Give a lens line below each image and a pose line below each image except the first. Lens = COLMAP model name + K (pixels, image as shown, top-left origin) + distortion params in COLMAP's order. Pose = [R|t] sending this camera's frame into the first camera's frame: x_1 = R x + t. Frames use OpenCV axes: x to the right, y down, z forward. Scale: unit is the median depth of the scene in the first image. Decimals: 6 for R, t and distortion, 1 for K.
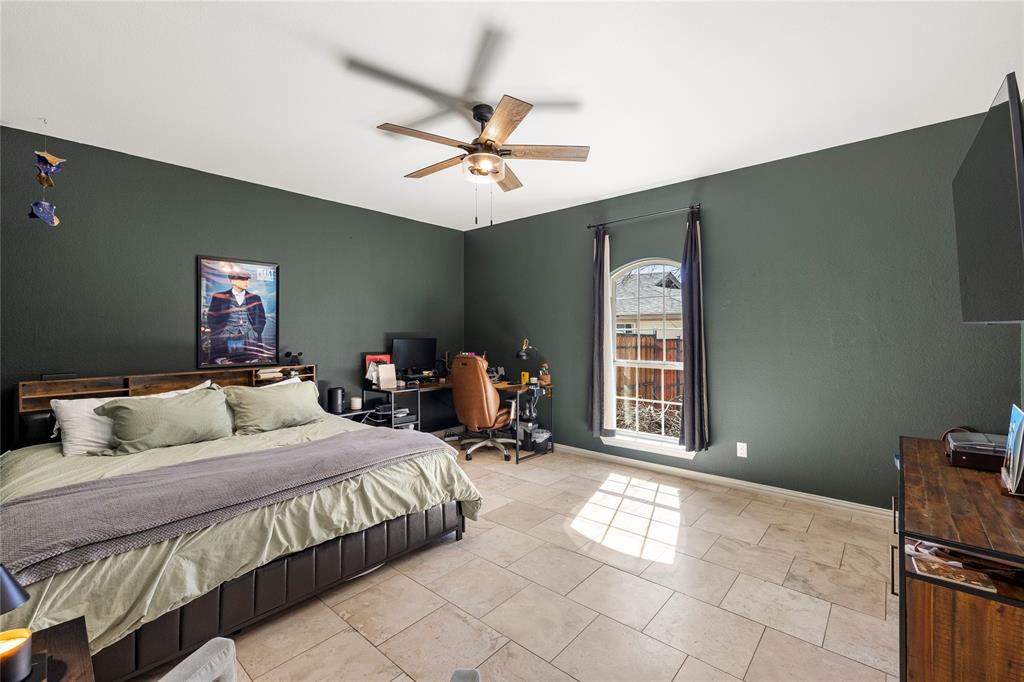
lens RADIAL K [[434.1, 0, 511.0], [0, 434.1, 332.6], [0, 0, 1]] dist [0.002011, -0.000843]
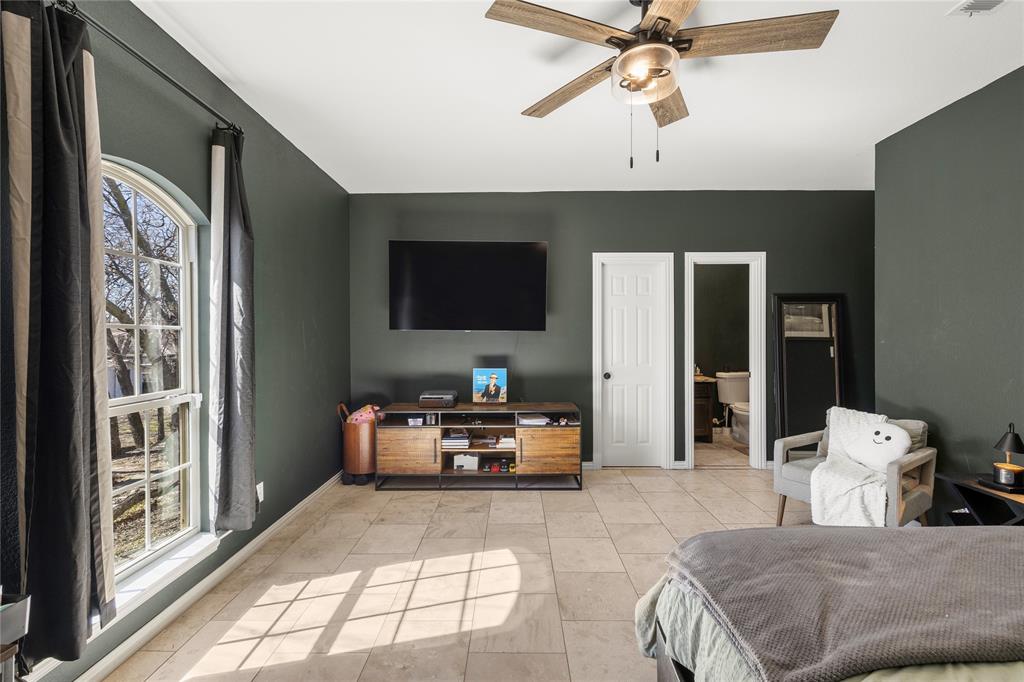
lens RADIAL K [[434.1, 0, 516.2], [0, 434.1, 336.5], [0, 0, 1]] dist [0.002011, -0.000843]
pose [[-0.650170, 0.001053, 0.759788, -0.312477], [0.001315, 0.999999, -0.000261, 0.005044], [-0.759788, 0.000829, -0.650171, 1.148621]]
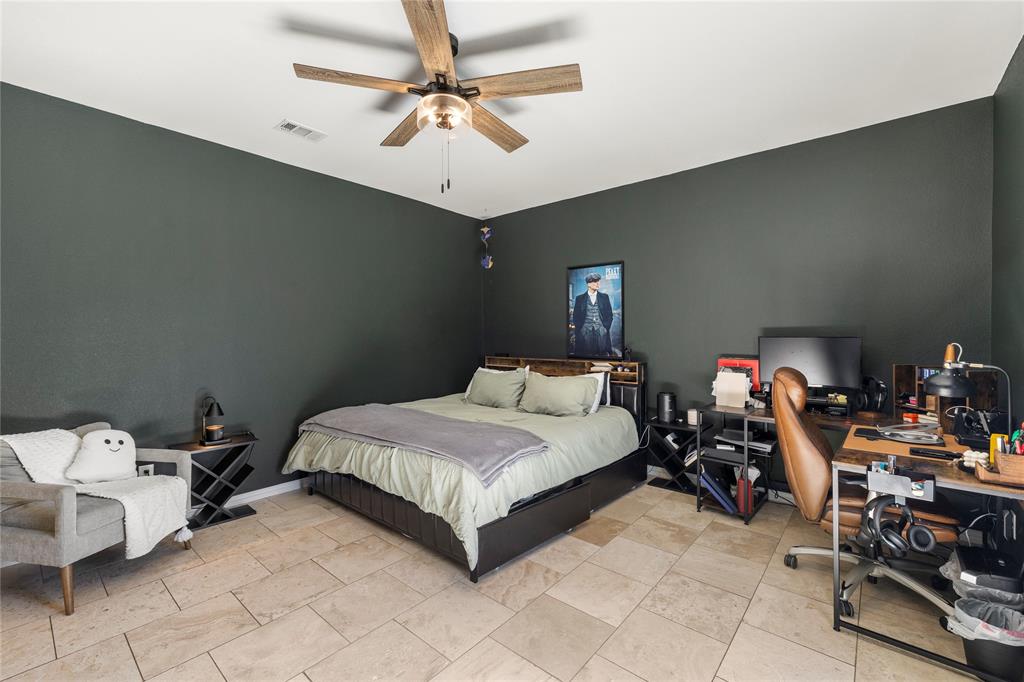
lens RADIAL K [[434.1, 0, 515.9], [0, 434.1, 338.2], [0, 0, 1]] dist [0.002011, -0.000843]
pose [[0.016126, 0.019708, -0.999676, 0.529202], [0.005369, 0.999790, 0.019797, 0.001878], [0.999856, -0.005687, 0.016017, 0.817513]]
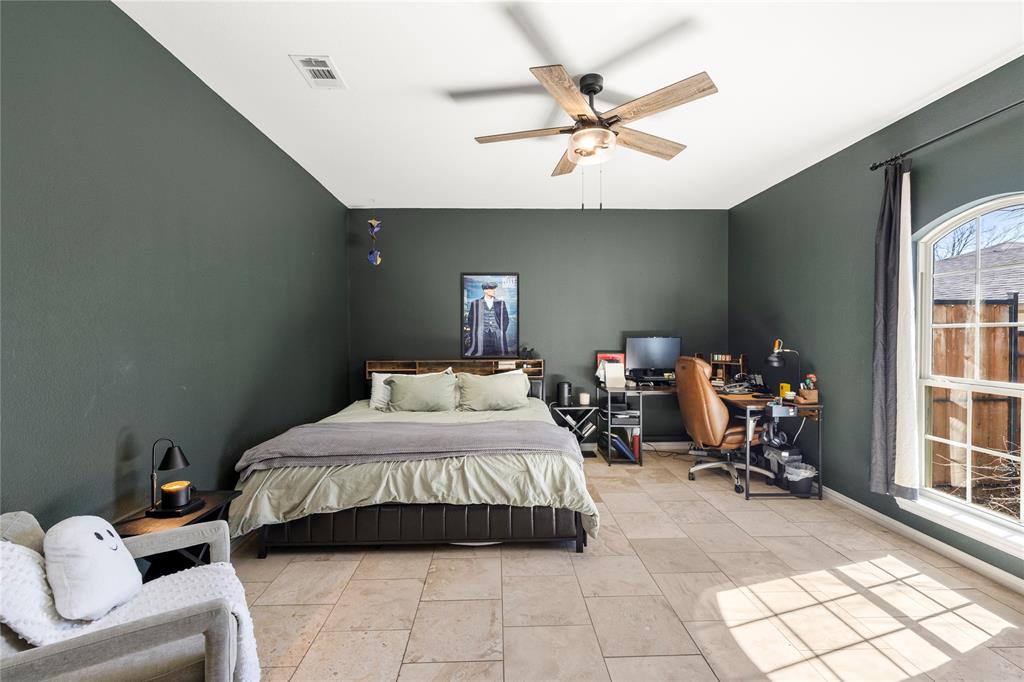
lens RADIAL K [[434.1, 0, 512.3], [0, 434.1, 338.7], [0, 0, 1]] dist [0.002011, -0.000843]
pose [[0.685466, 0.013227, -0.727984, 0.350243], [-0.000067, 0.999836, 0.018104, -0.000758], [0.728105, -0.012361, 0.685355, 0.196264]]
